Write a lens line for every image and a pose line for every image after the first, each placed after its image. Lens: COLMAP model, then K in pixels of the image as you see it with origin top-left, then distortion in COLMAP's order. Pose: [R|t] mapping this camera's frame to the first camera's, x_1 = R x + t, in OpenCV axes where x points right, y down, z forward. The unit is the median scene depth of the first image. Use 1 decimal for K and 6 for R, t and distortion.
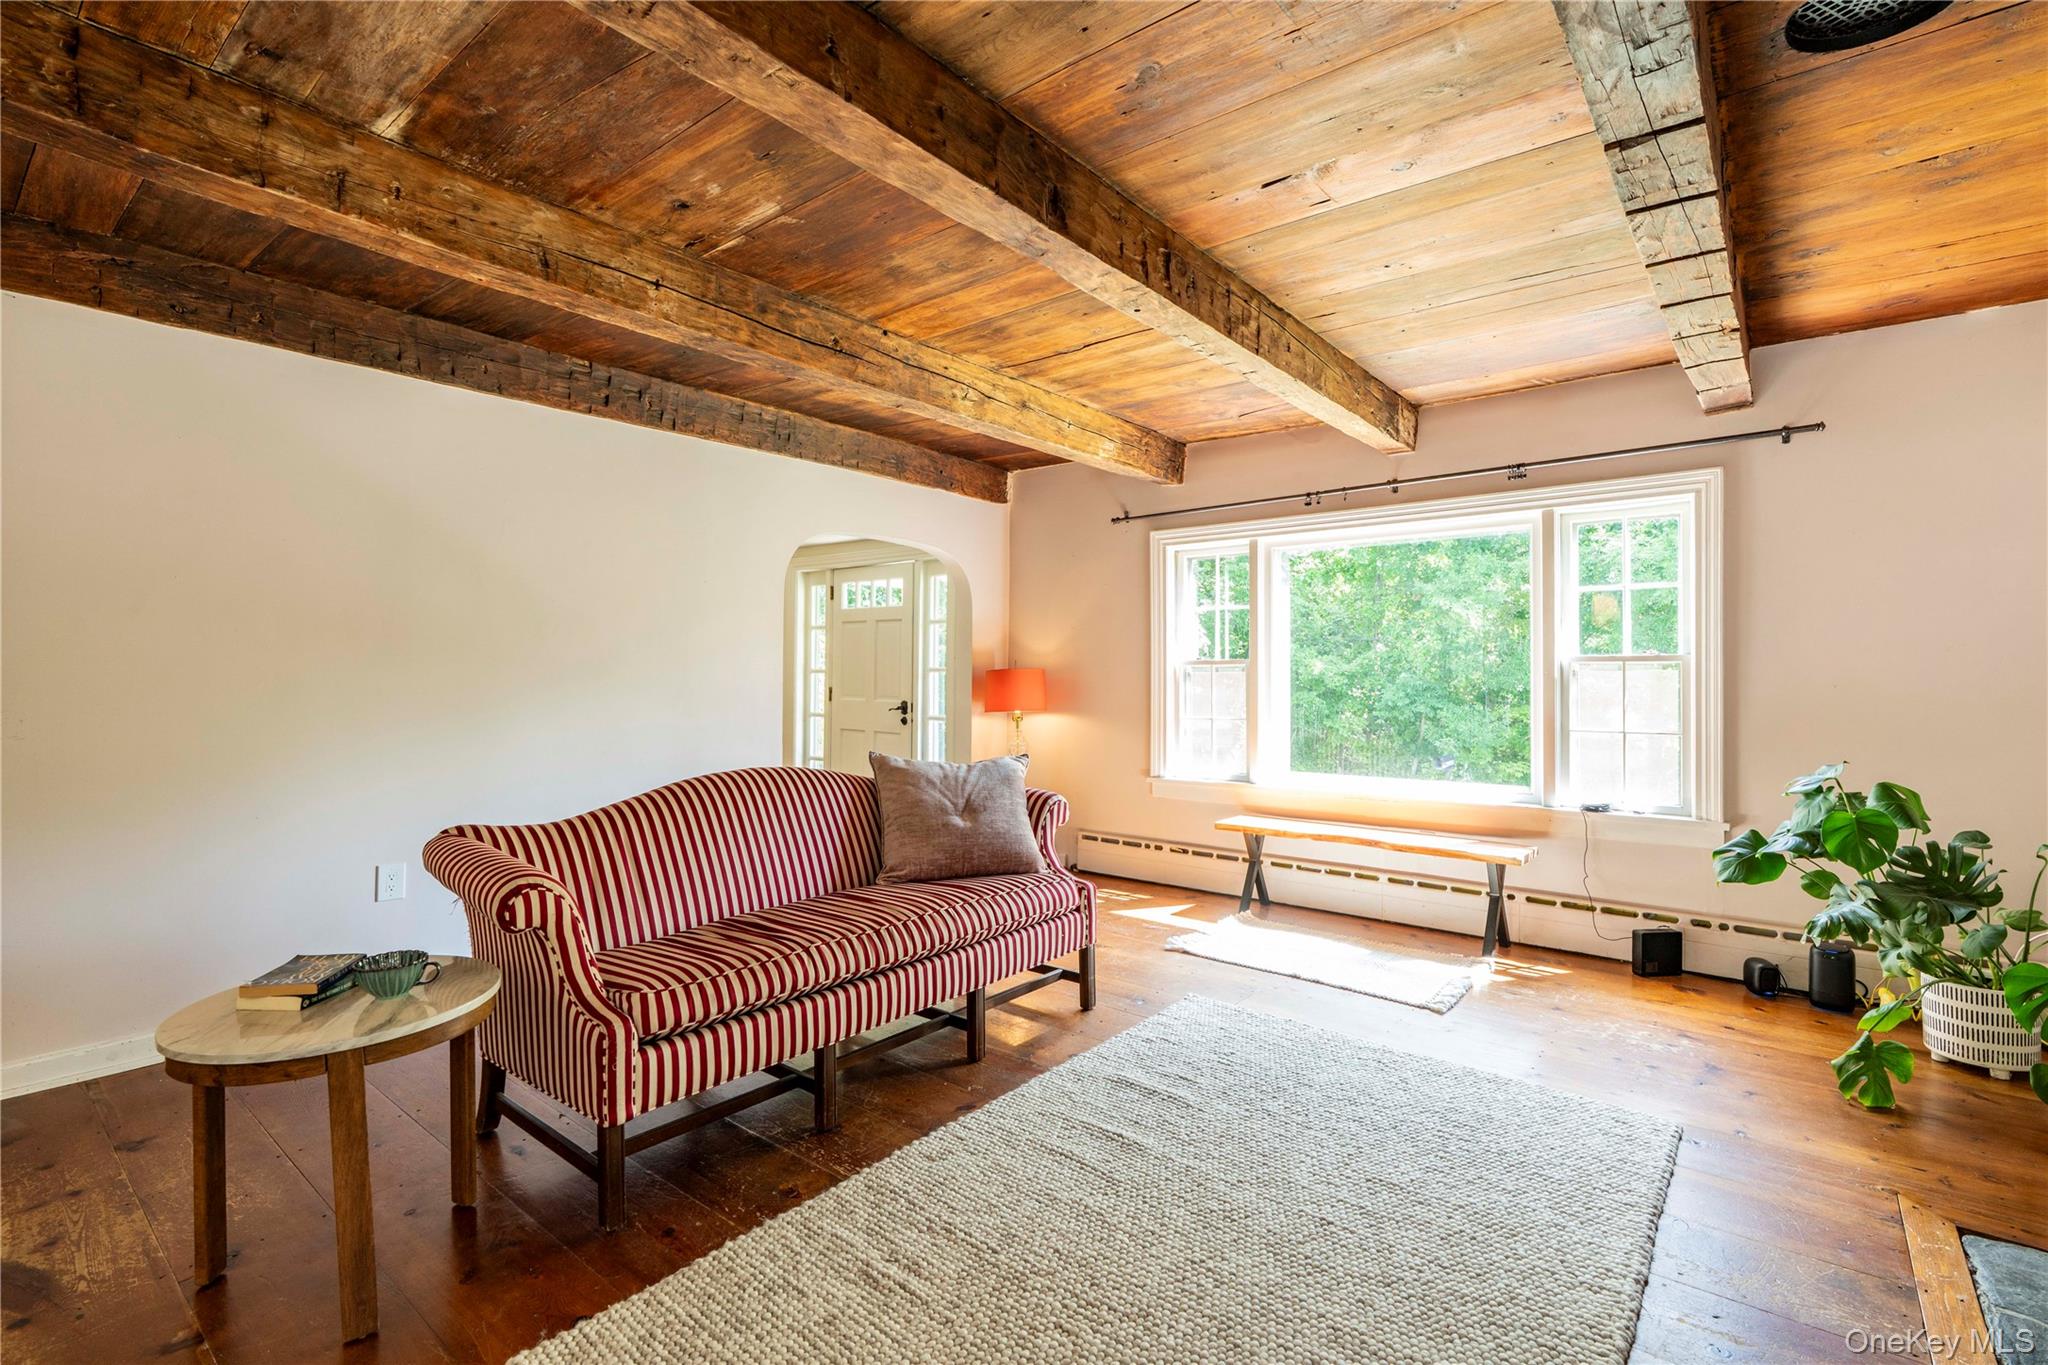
lens RADIAL K [[933.7, 0, 1027.9], [0, 933.7, 675.0], [0, 0, 1]] dist [-0.005920, 0.004513]
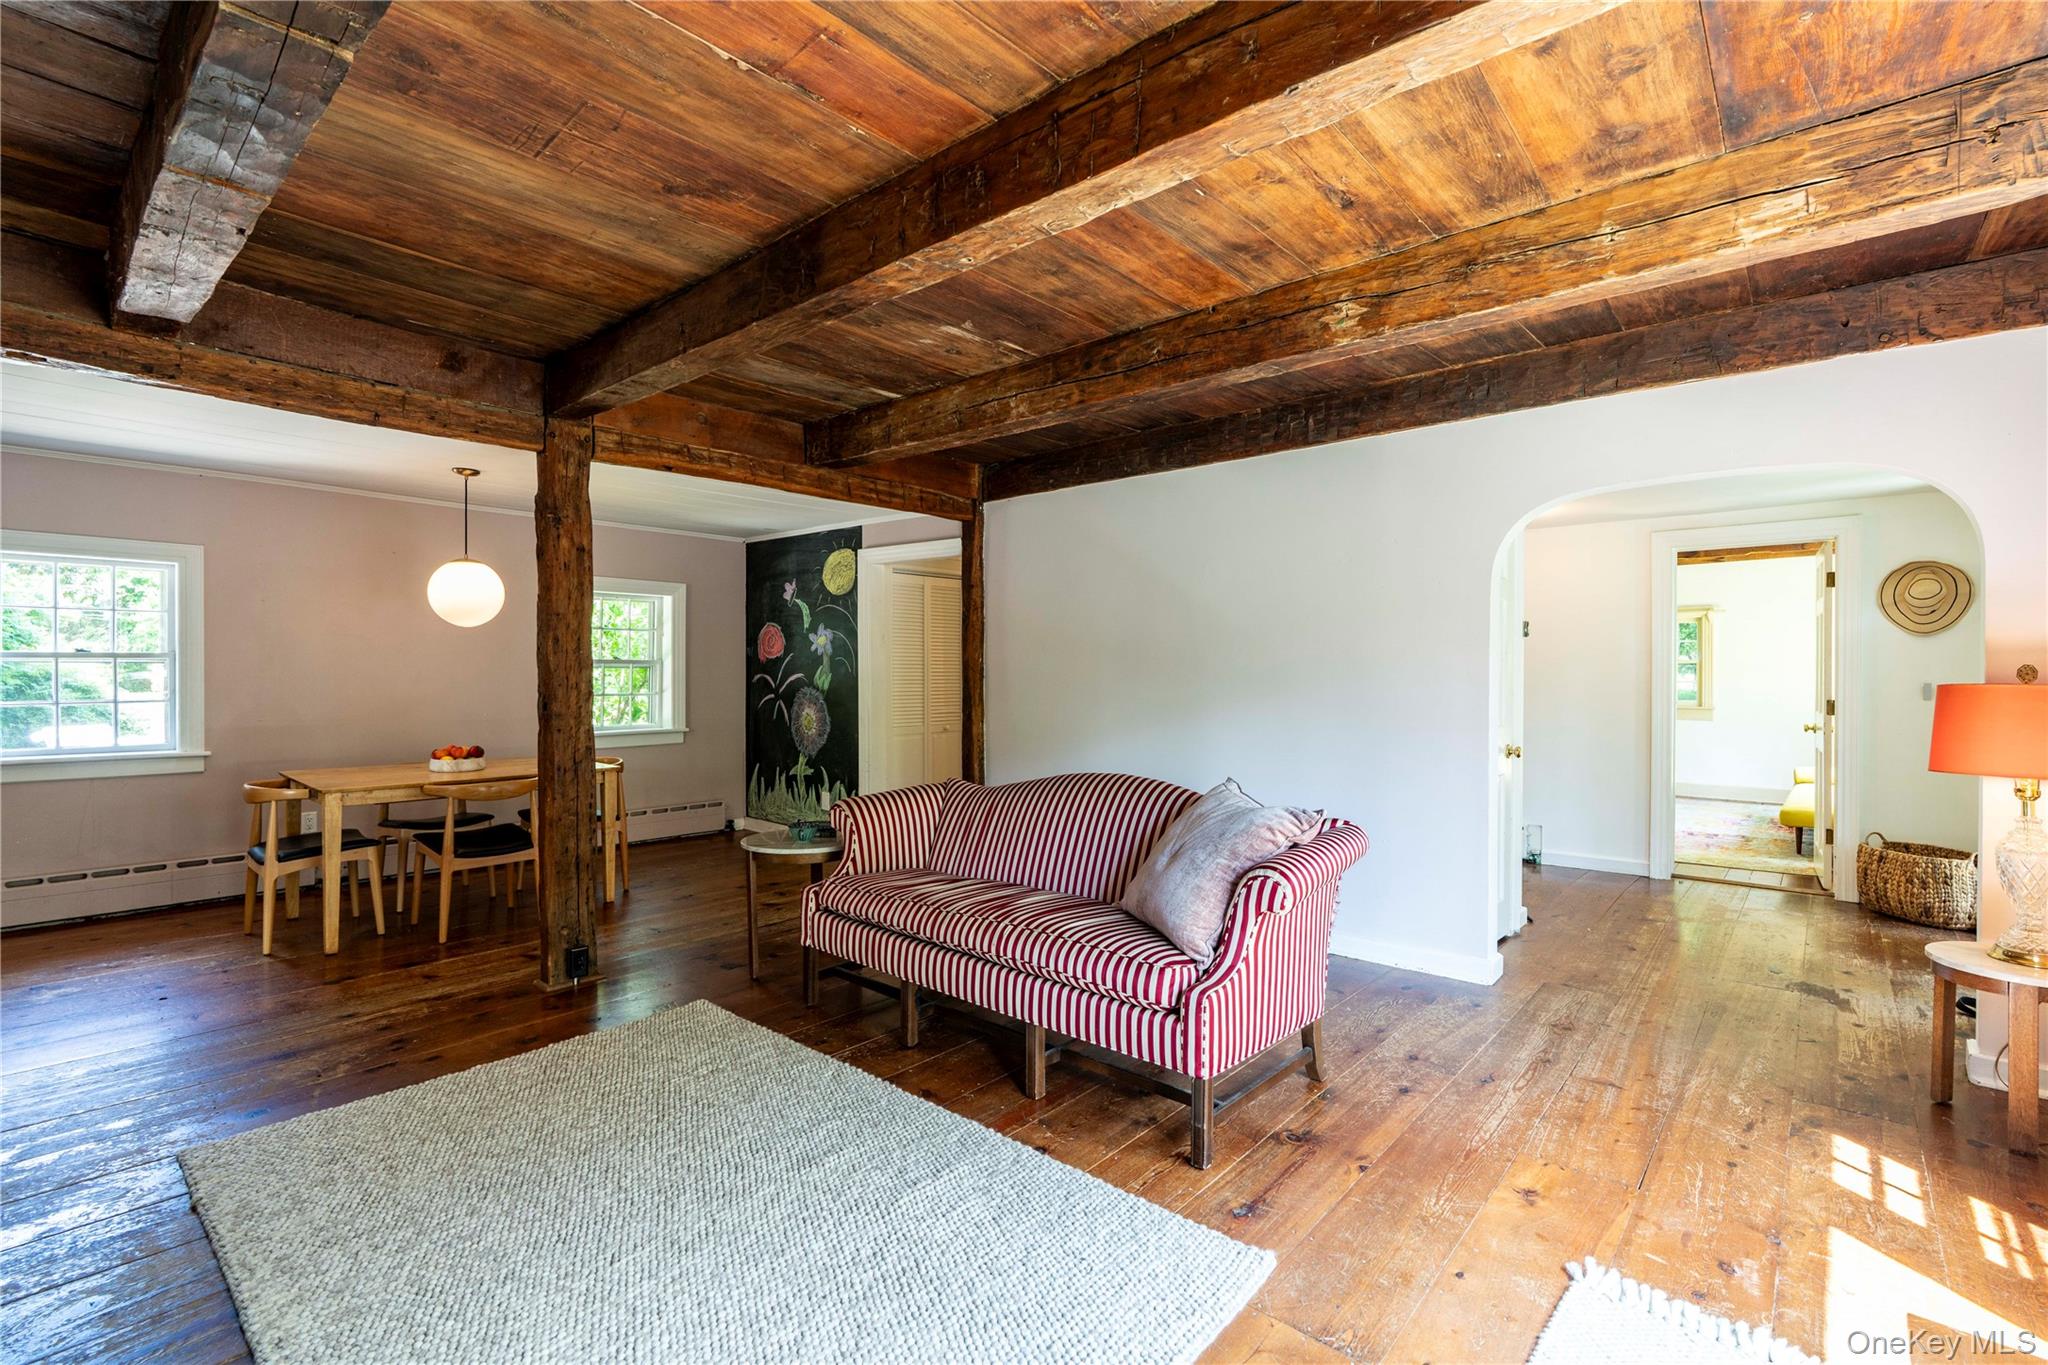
lens RADIAL K [[933.7, 0, 1020.0], [0, 933.7, 671.1], [0, 0, 1]] dist [-0.005920, 0.004513]
pose [[-0.047095, -0.001275, -0.998890, 0.690667], [-0.001973, 0.999997, -0.001184, -0.017257], [0.998888, 0.001915, -0.047097, 0.792199]]
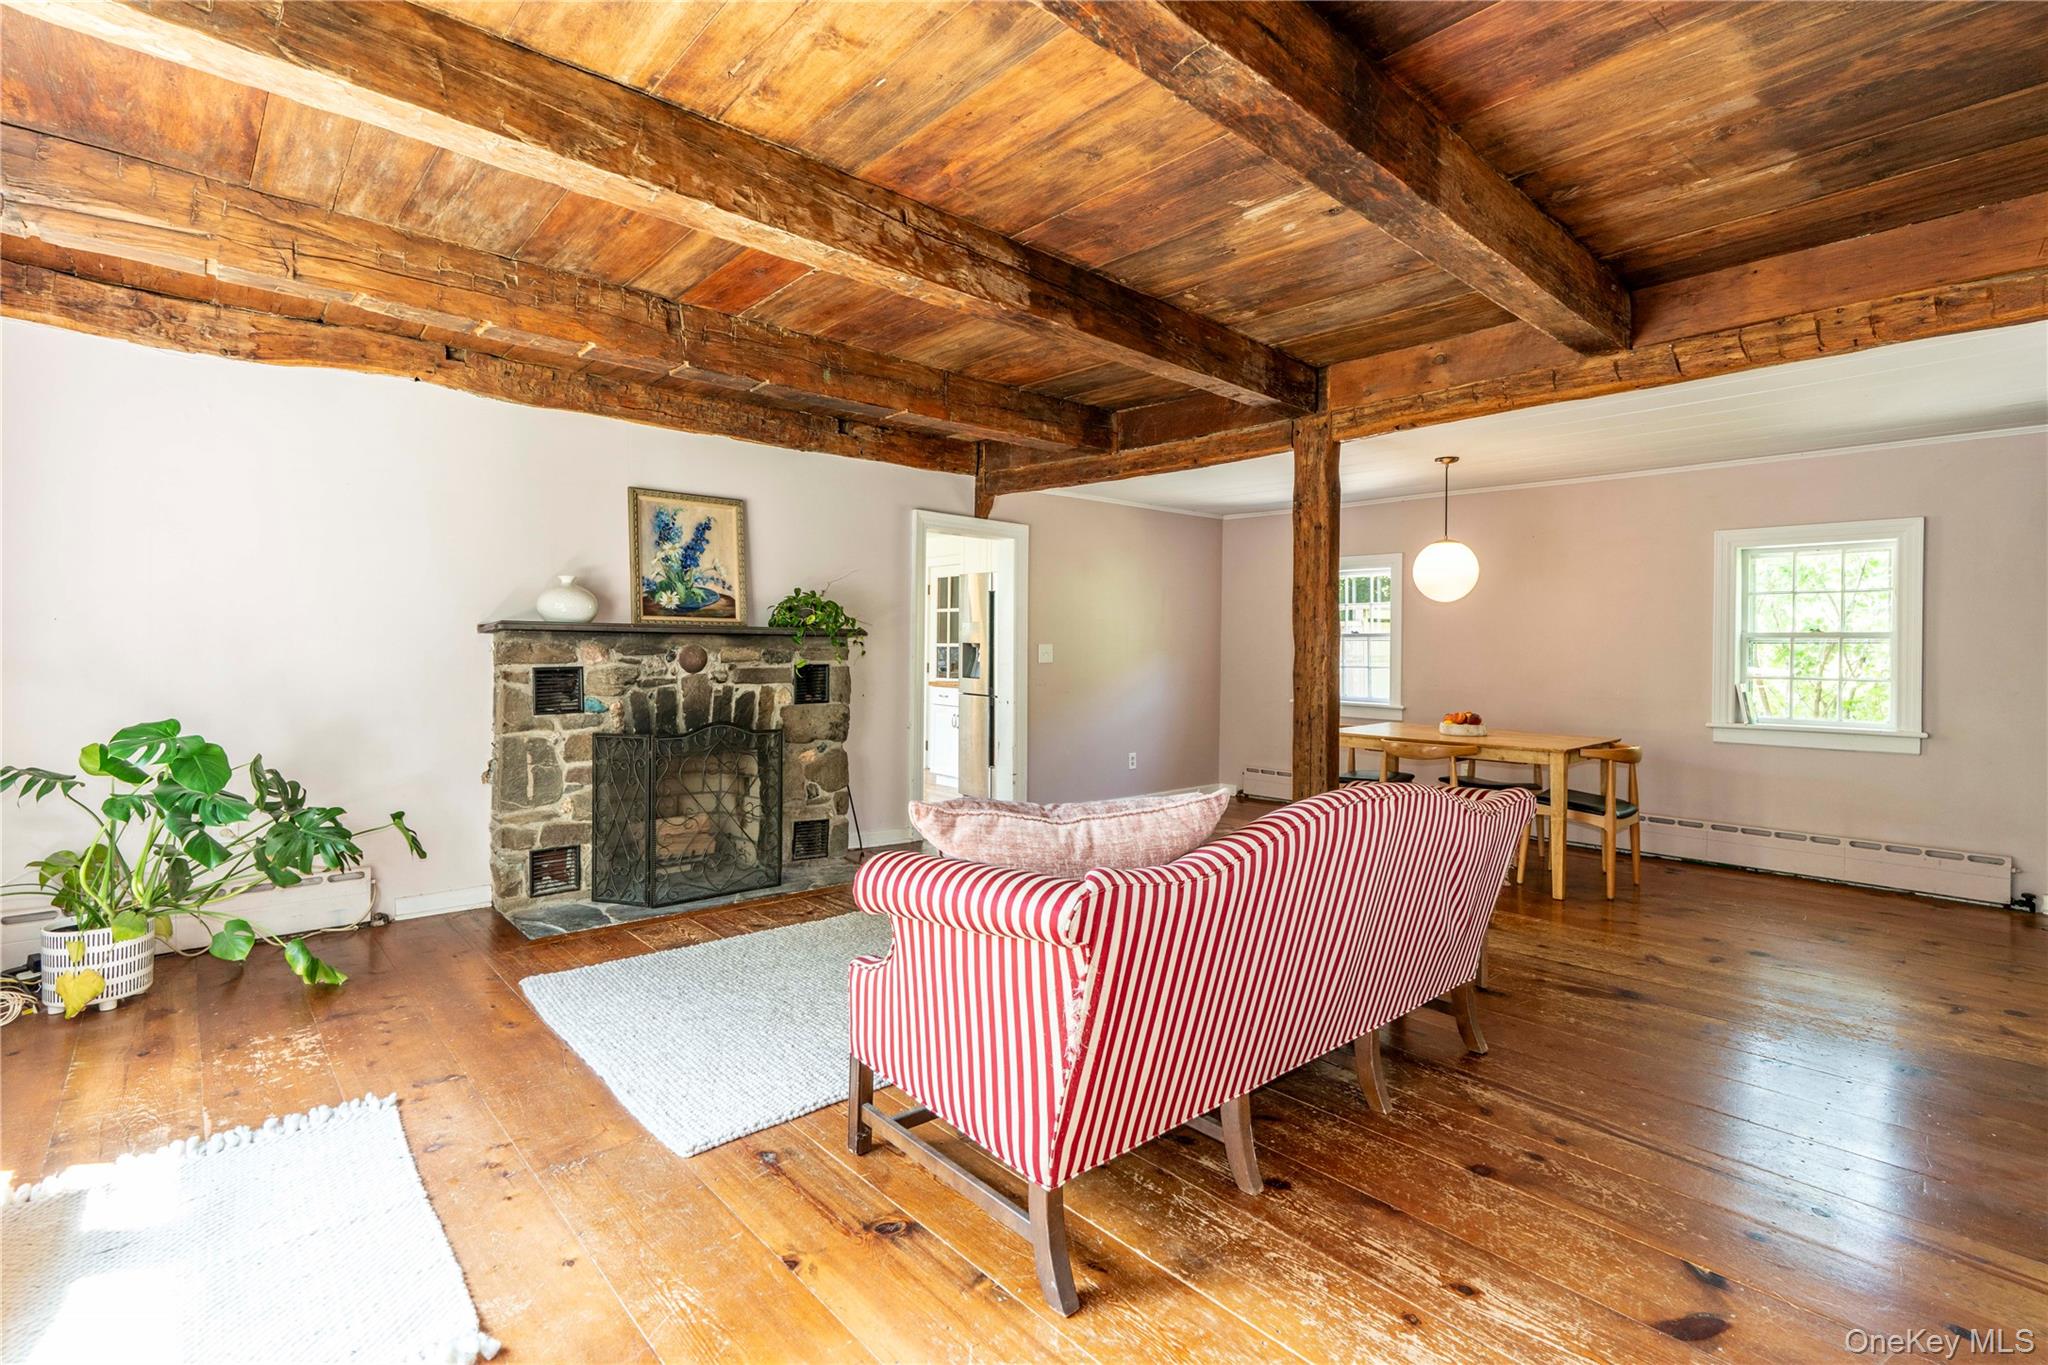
lens RADIAL K [[933.7, 0, 1023.4], [0, 933.7, 655.4], [0, 0, 1]] dist [-0.005920, 0.004513]
pose [[-0.987079, -0.014892, 0.159540, -0.144065], [-0.015041, 0.999887, 0.000277, 0.010308], [-0.159526, -0.002126, -0.987191, 1.446542]]
